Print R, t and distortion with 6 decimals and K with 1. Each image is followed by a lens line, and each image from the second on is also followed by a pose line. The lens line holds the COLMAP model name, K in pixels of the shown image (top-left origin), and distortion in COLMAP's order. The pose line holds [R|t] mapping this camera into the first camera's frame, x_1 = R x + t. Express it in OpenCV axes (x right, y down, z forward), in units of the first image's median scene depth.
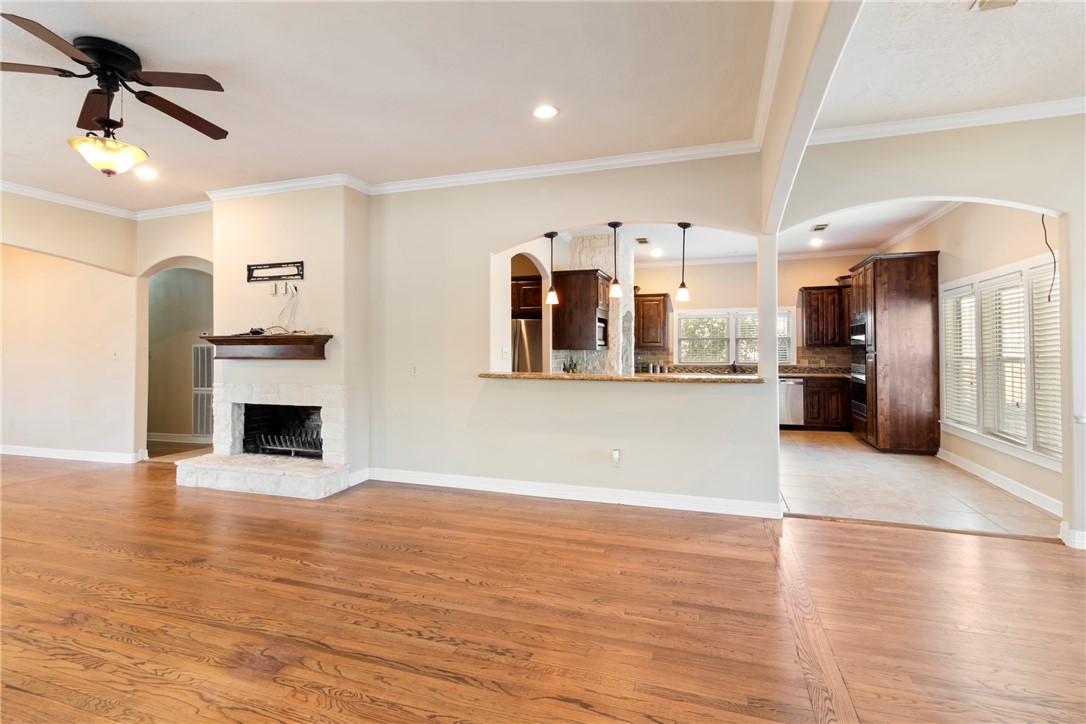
lens RADIAL K [[498.8, 0, 545.6], [0, 498.8, 360.3], [0, 0, 1]] dist [0.004012, 0.000130]
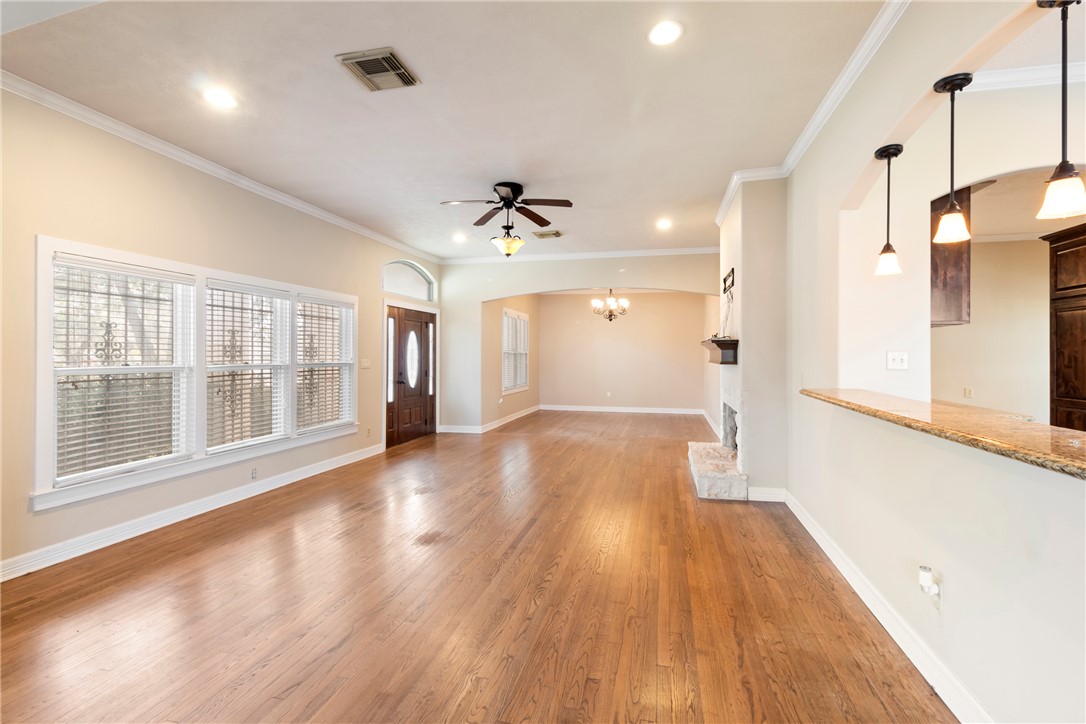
lens RADIAL K [[498.8, 0, 542.3], [0, 498.8, 354.1], [0, 0, 1]] dist [0.004012, 0.000130]
pose [[0.097026, -0.003429, -0.995276, 0.826879], [-0.020007, 0.999785, -0.005395, -0.012415], [0.995081, 0.020436, 0.096936, 0.859187]]
